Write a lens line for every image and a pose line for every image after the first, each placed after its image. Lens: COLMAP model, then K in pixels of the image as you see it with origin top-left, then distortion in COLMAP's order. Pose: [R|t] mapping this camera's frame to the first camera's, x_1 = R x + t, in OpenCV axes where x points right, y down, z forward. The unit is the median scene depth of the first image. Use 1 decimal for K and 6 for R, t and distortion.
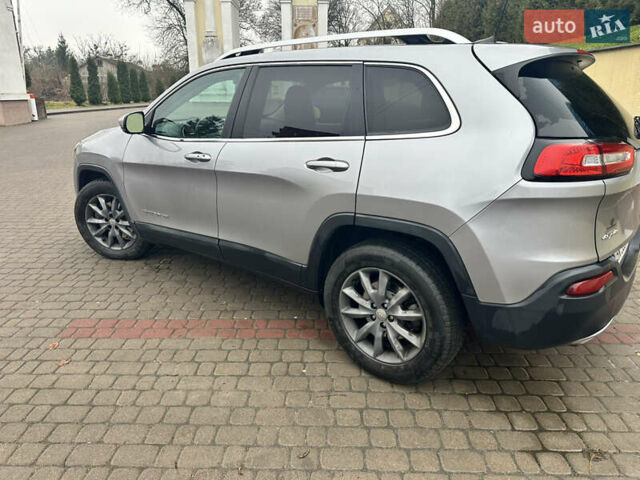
lens RADIAL K [[453.2, 0, 319.8], [0, 453.2, 235.4], [0, 0, 1]] dist [0.034784, -0.041462]
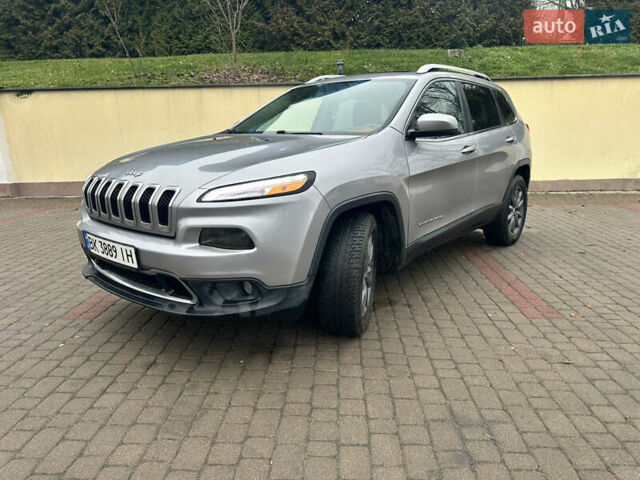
lens RADIAL K [[453.2, 0, 319.8], [0, 453.2, 235.4], [0, 0, 1]] dist [0.034784, -0.041462]
pose [[0.027455, -0.227784, 0.973324, -1.807472], [0.322693, 0.923582, 0.207041, -0.405729], [-0.946105, 0.308401, 0.098861, 1.570705]]
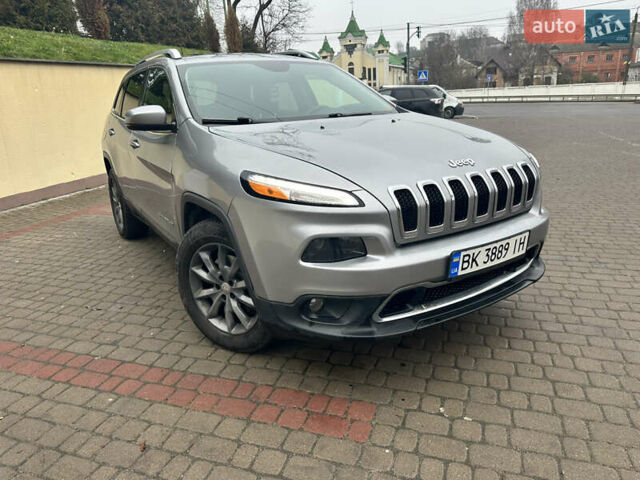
lens RADIAL K [[446.7, 0, 320.0], [0, 446.7, 240.0], [0, 0, 1]] dist [0.068087, -0.086636]
pose [[-0.947952, -0.034398, 0.316549, -0.830058], [0.155493, 0.817537, 0.554486, -0.847393], [-0.277864, 0.574848, -0.769637, 2.815930]]
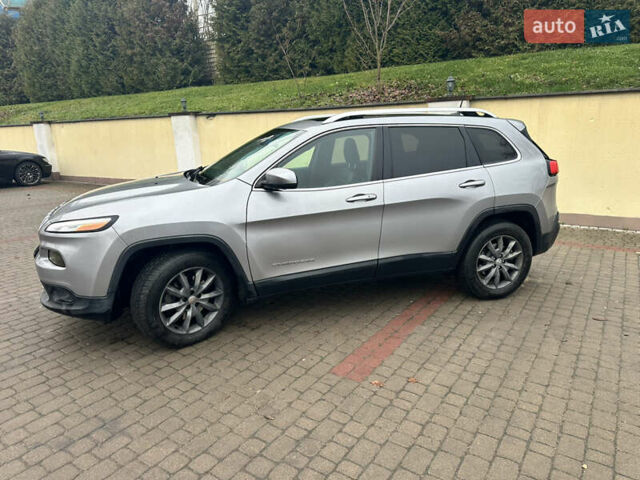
lens RADIAL K [[446.7, 0, 320.0], [0, 446.7, 240.0], [0, 0, 1]] dist [0.068087, -0.086636]
pose [[0.541345, -0.205953, 0.815186, -1.592923], [0.273080, 0.960042, 0.061205, -0.198969], [-0.795219, 0.189478, 0.575956, 0.486349]]
